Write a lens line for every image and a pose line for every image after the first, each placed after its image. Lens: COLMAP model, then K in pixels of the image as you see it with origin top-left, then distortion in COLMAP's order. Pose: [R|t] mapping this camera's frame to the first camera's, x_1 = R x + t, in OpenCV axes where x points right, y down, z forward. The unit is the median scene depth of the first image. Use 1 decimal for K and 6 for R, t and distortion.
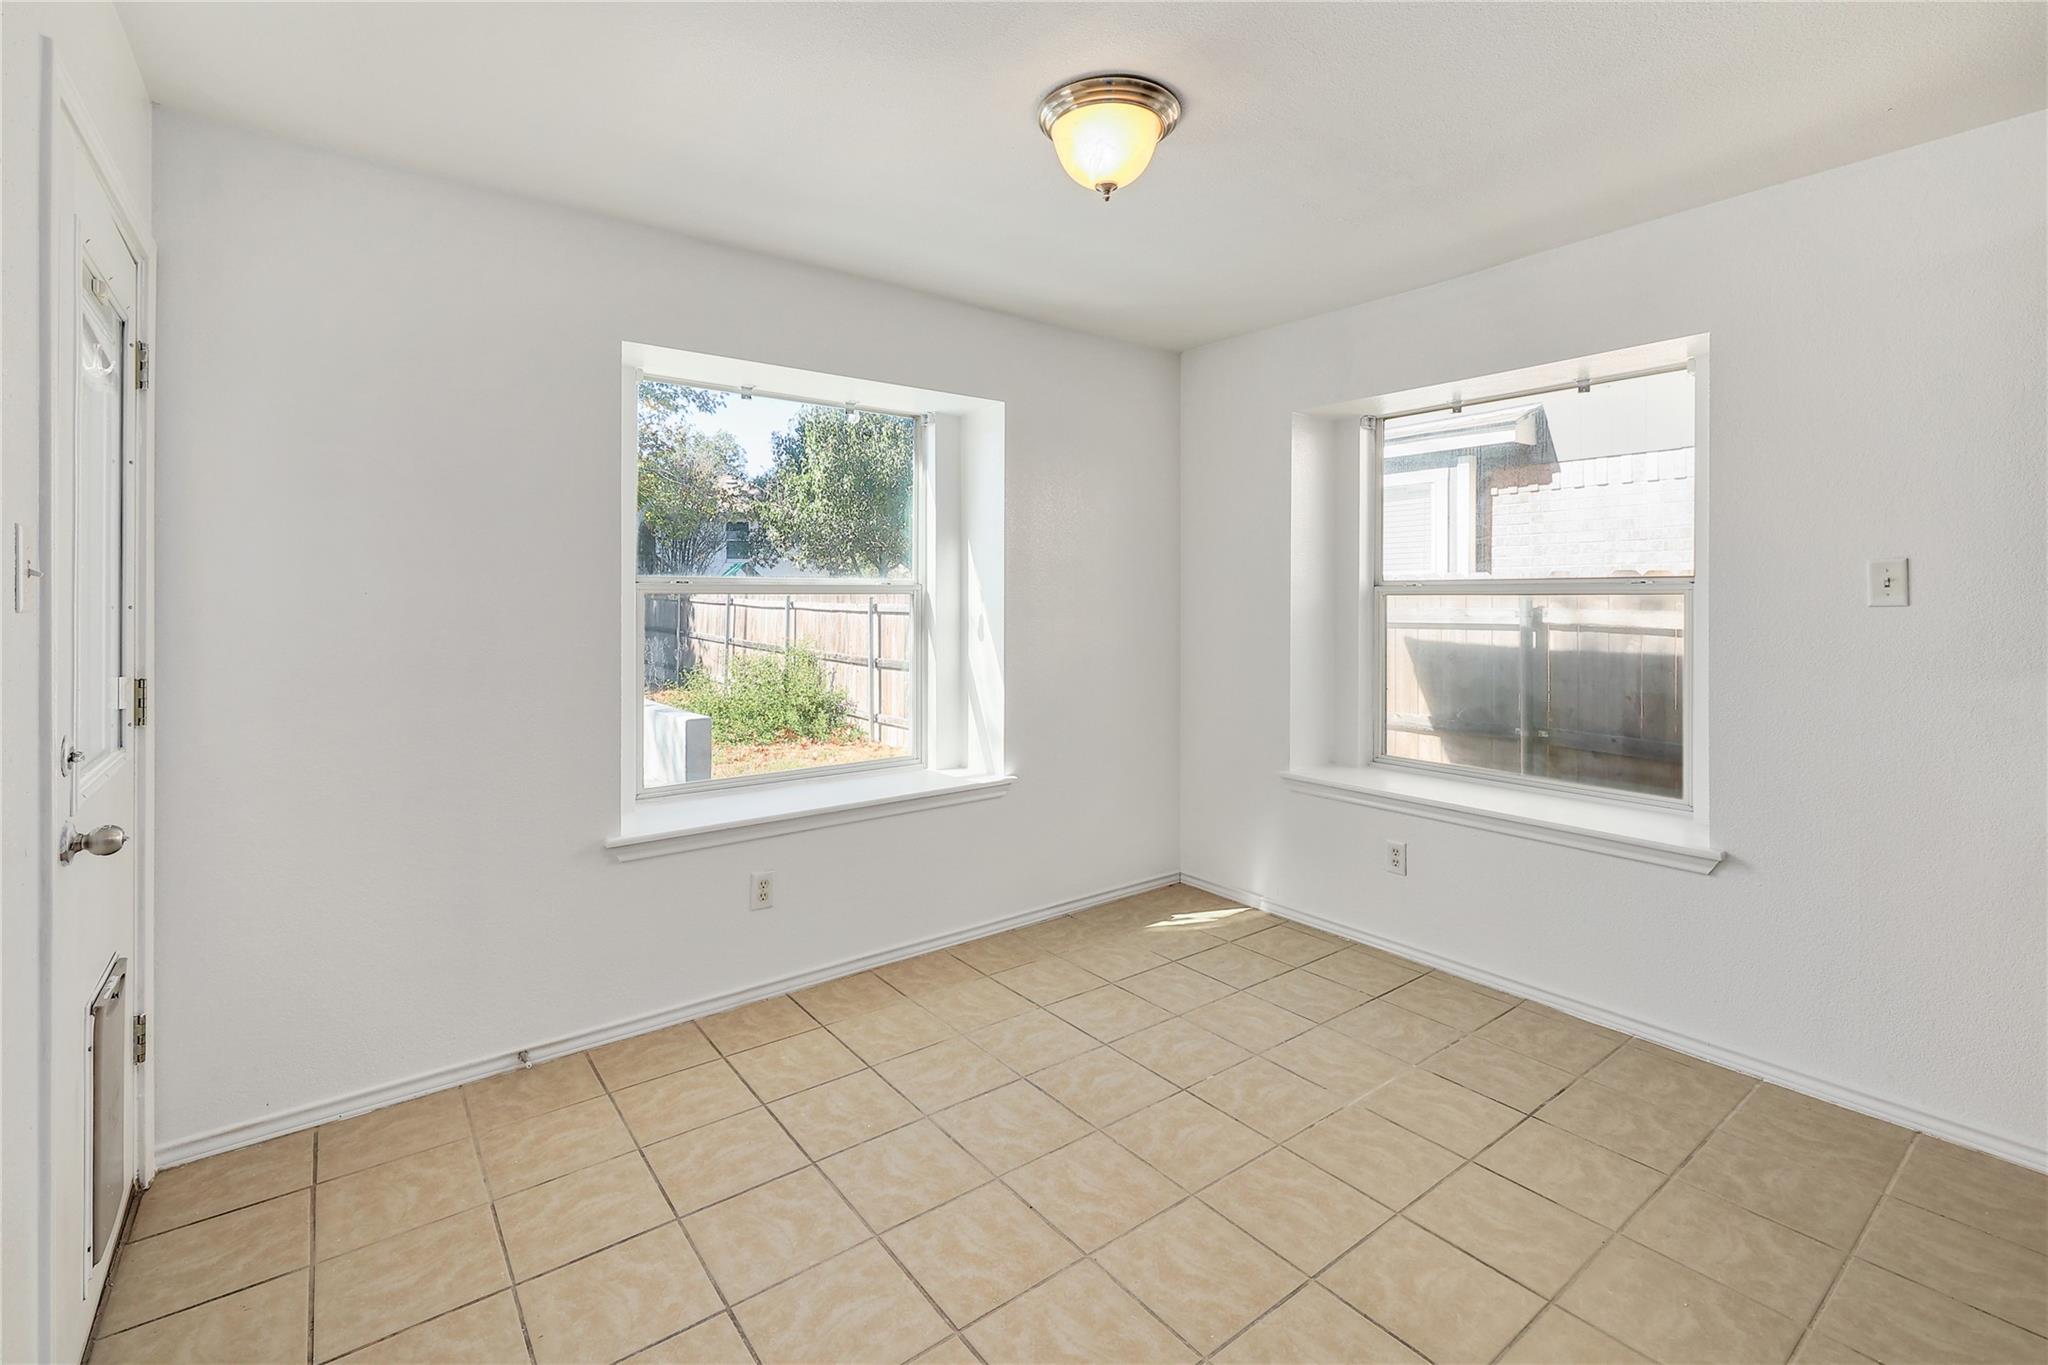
lens RADIAL K [[904.2, 0, 1014.3], [0, 904.2, 603.9], [0, 0, 1]] dist [-0.000341, -0.000150]
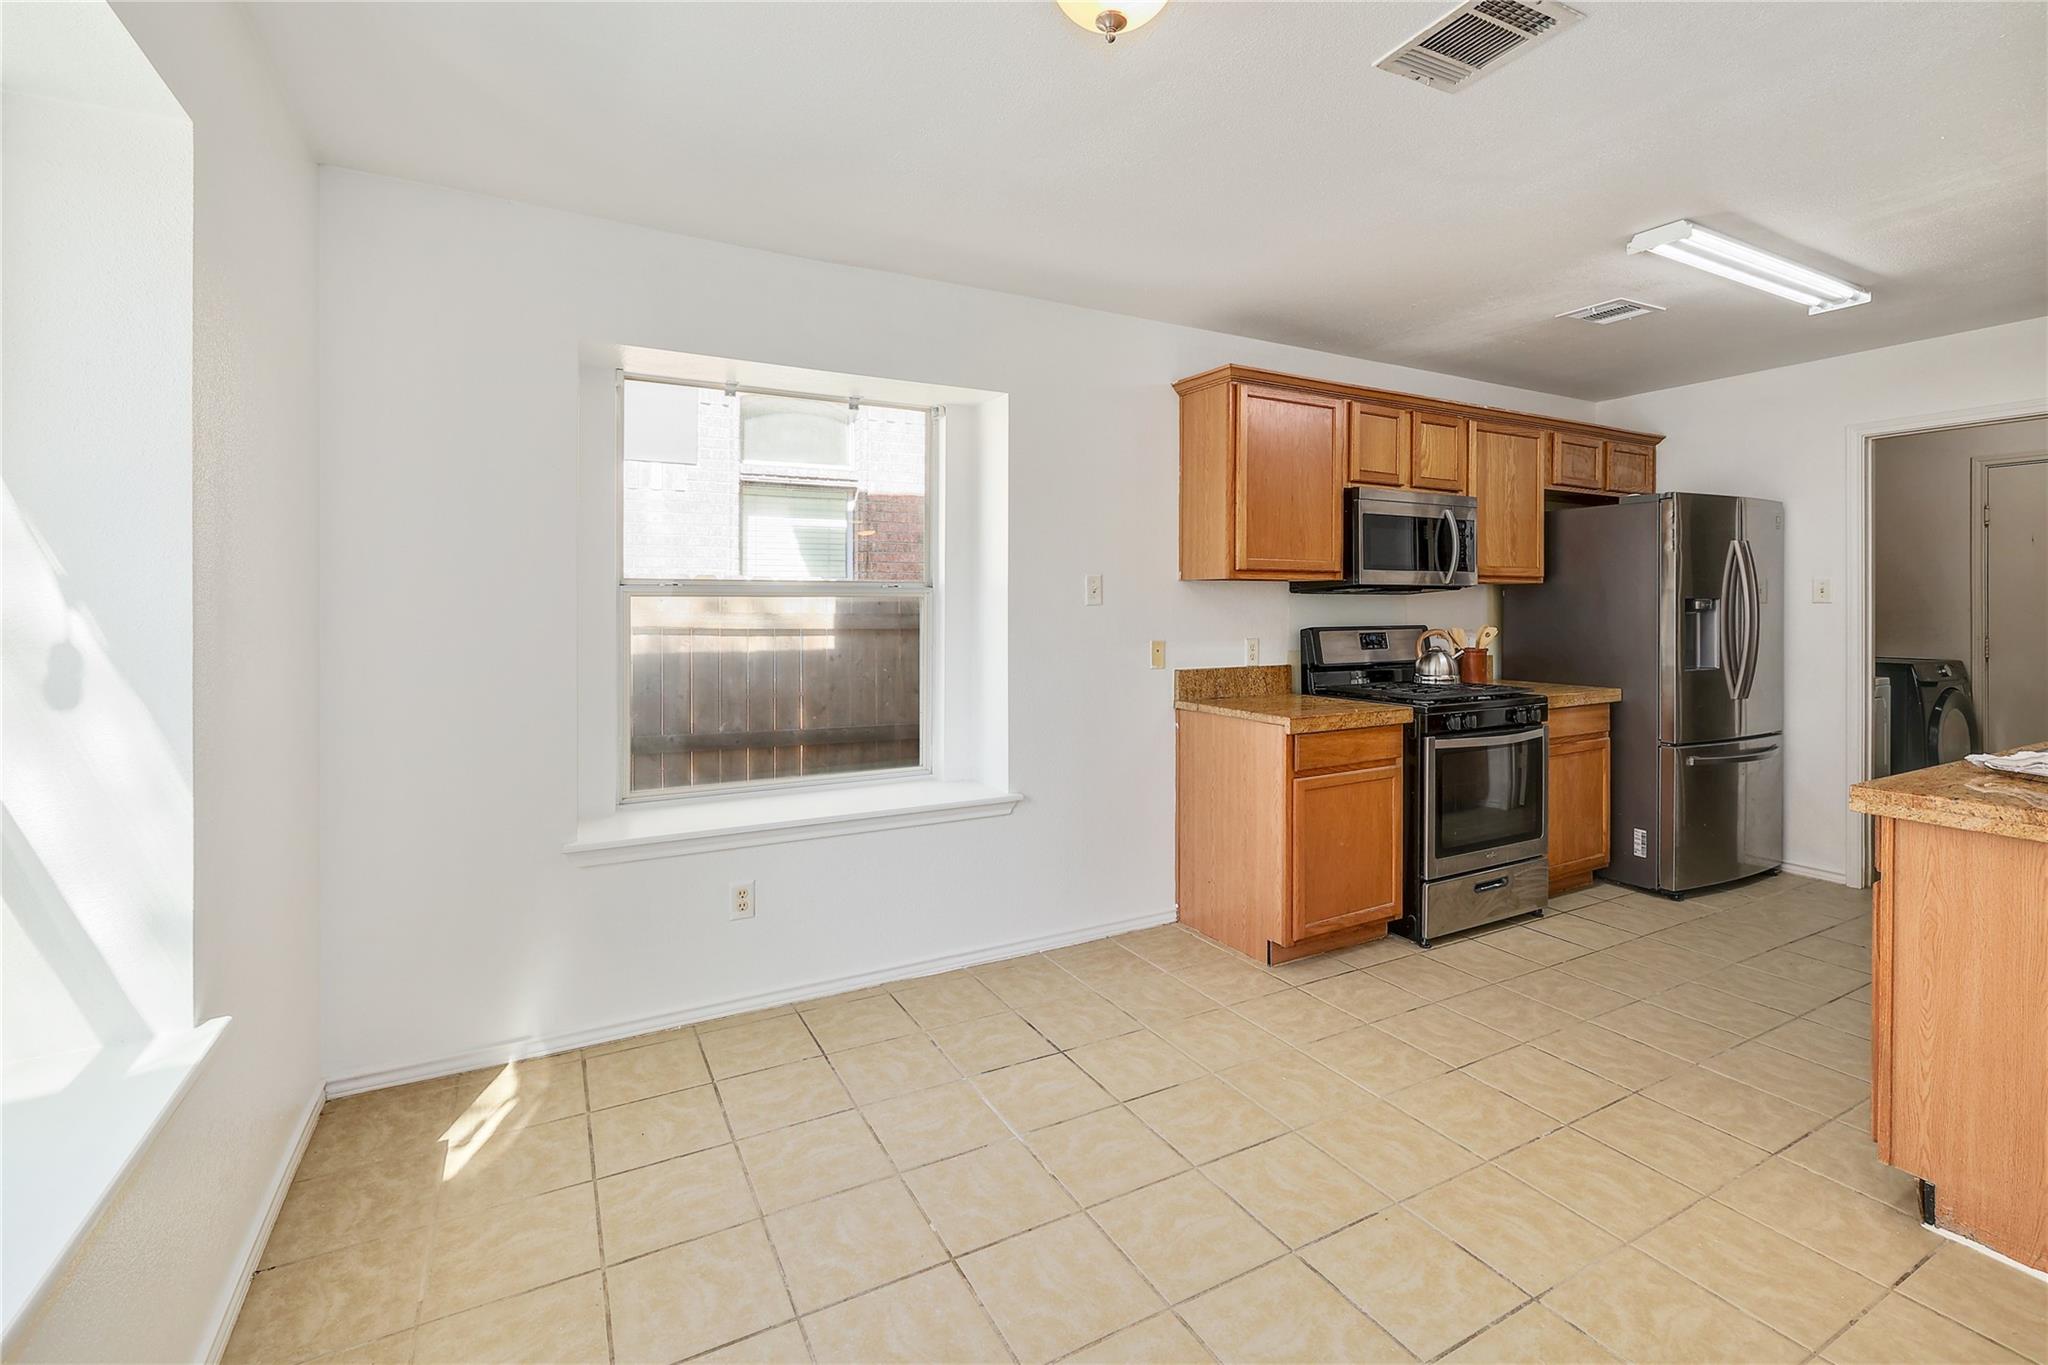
lens RADIAL K [[905.3, 0, 1029.1], [0, 905.3, 619.5], [0, 0, 1]] dist [0.000482, -0.000039]
pose [[0.142286, -0.018864, 0.989646, -0.434398], [0.003002, 0.999822, 0.018627, -0.003134], [-0.989821, 0.000320, 0.142317, 0.678217]]
